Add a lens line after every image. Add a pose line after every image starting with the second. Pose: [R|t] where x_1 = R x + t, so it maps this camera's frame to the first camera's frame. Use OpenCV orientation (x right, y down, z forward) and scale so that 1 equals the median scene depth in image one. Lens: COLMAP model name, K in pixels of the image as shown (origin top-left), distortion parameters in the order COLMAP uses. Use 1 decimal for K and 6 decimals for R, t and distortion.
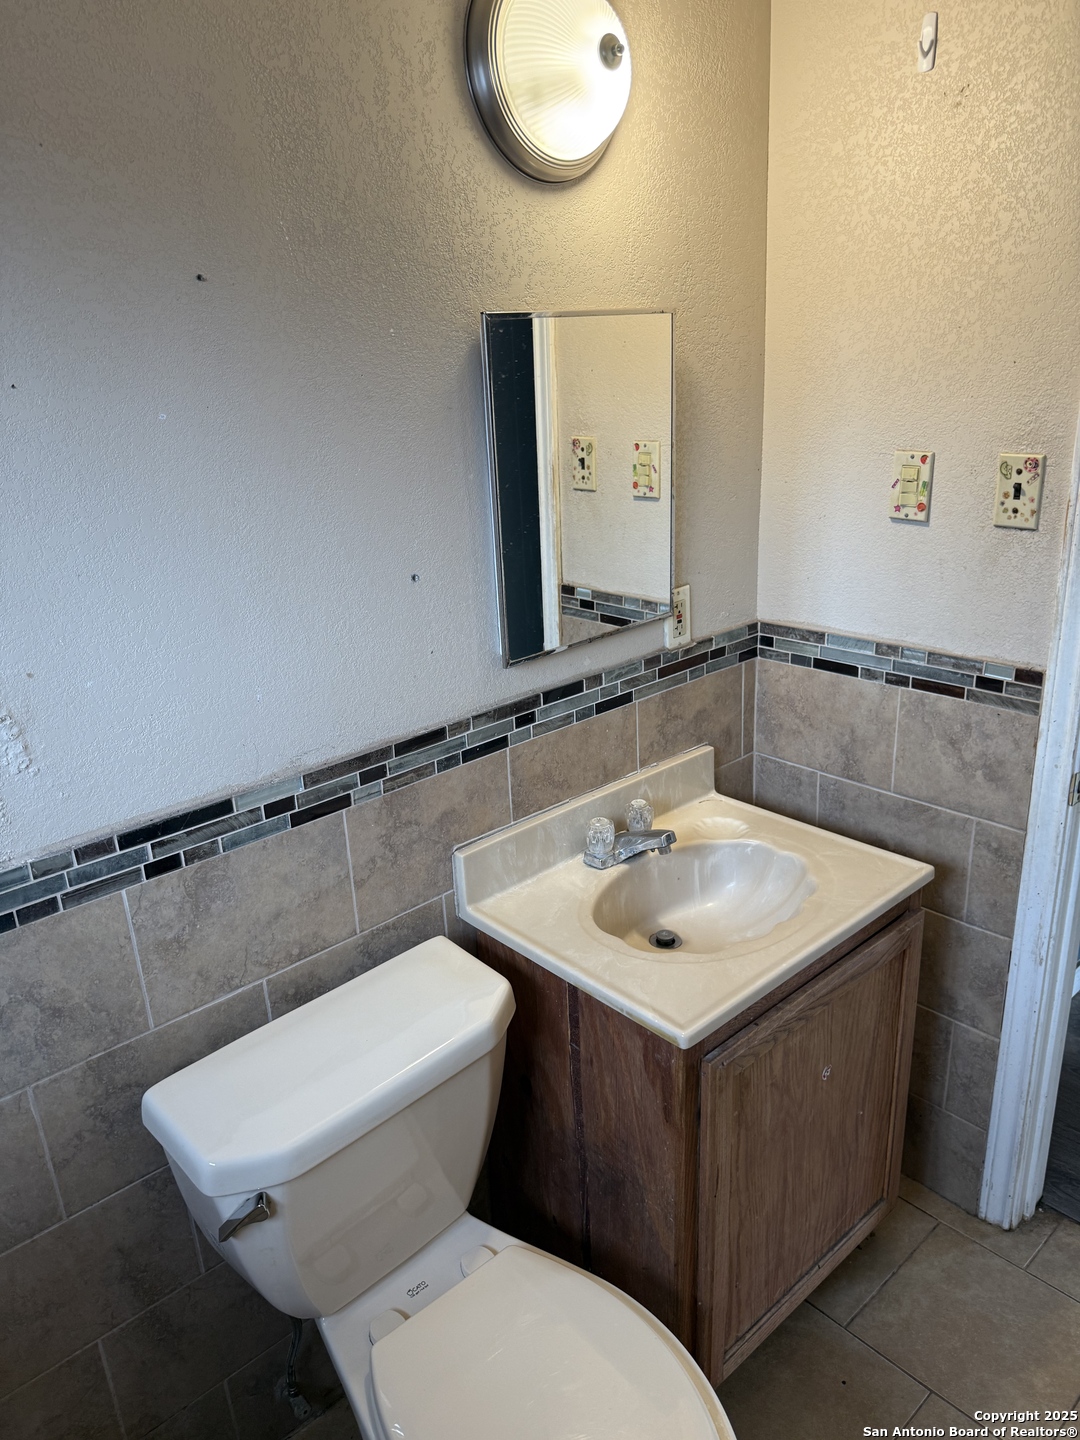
lens RADIAL K [[1022.9, 0, 540.7], [0, 1022.9, 721.3], [0, 0, 1]] dist [0.035006, -0.044408]
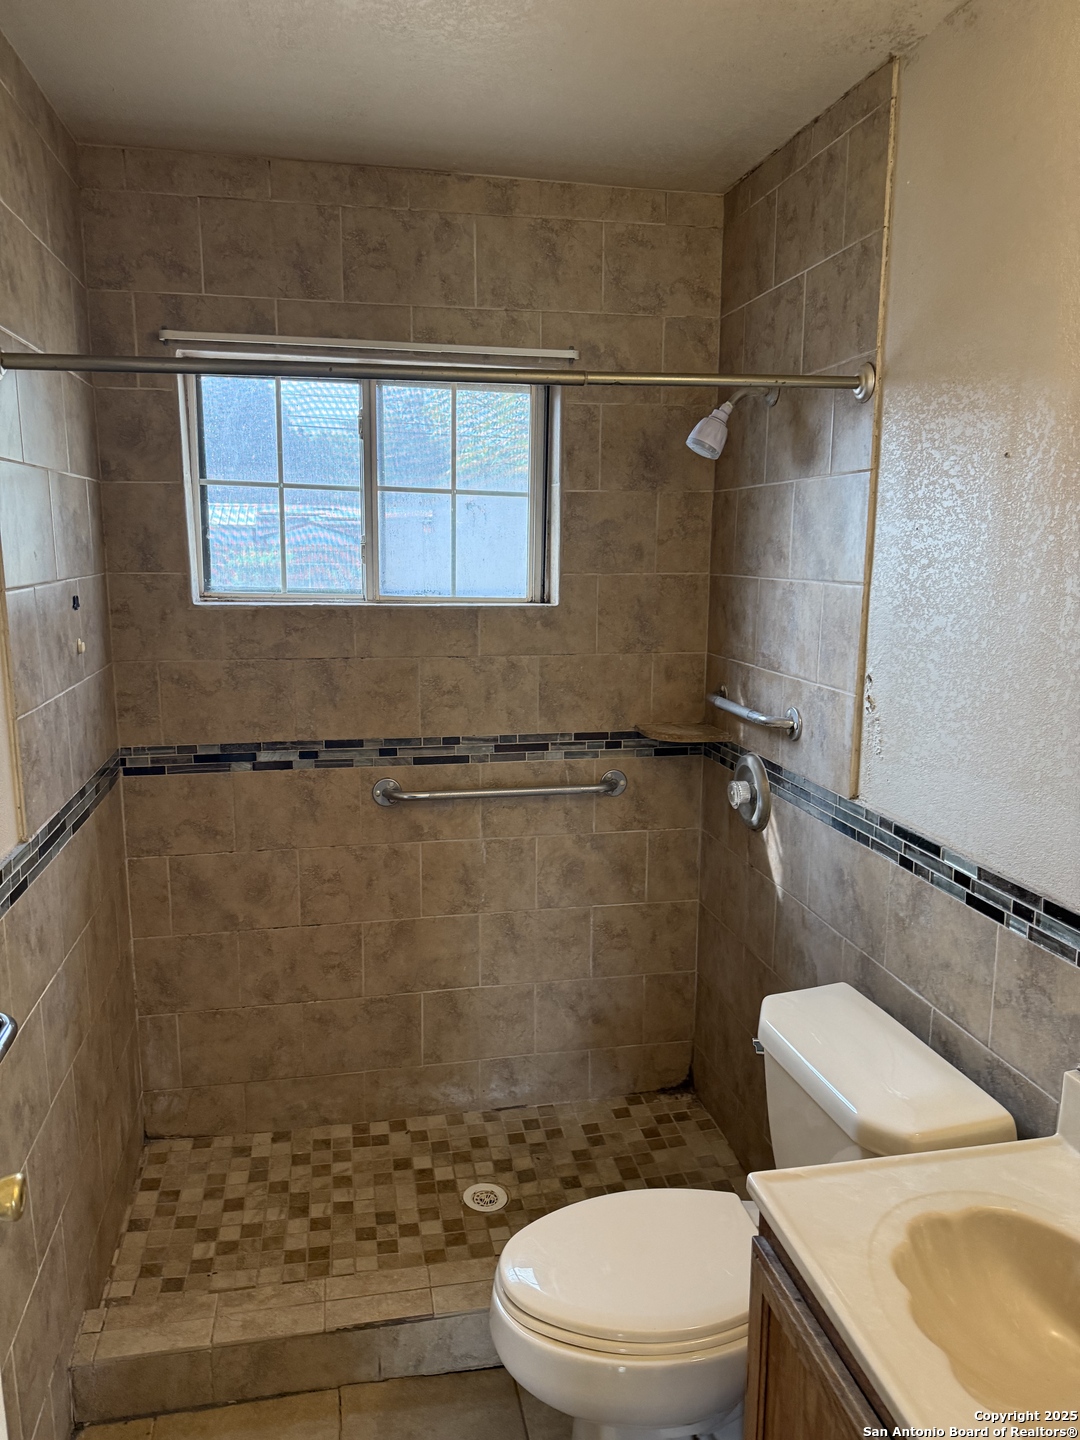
lens RADIAL K [[1022.9, 0, 544.9], [0, 1022.9, 714.6], [0, 0, 1]] dist [0.035006, -0.044408]
pose [[-0.521821, 0.178471, -0.834177, 0.956455], [-0.270822, 0.892623, 0.360388, -0.384621], [0.808924, 0.413971, -0.417456, 1.033251]]
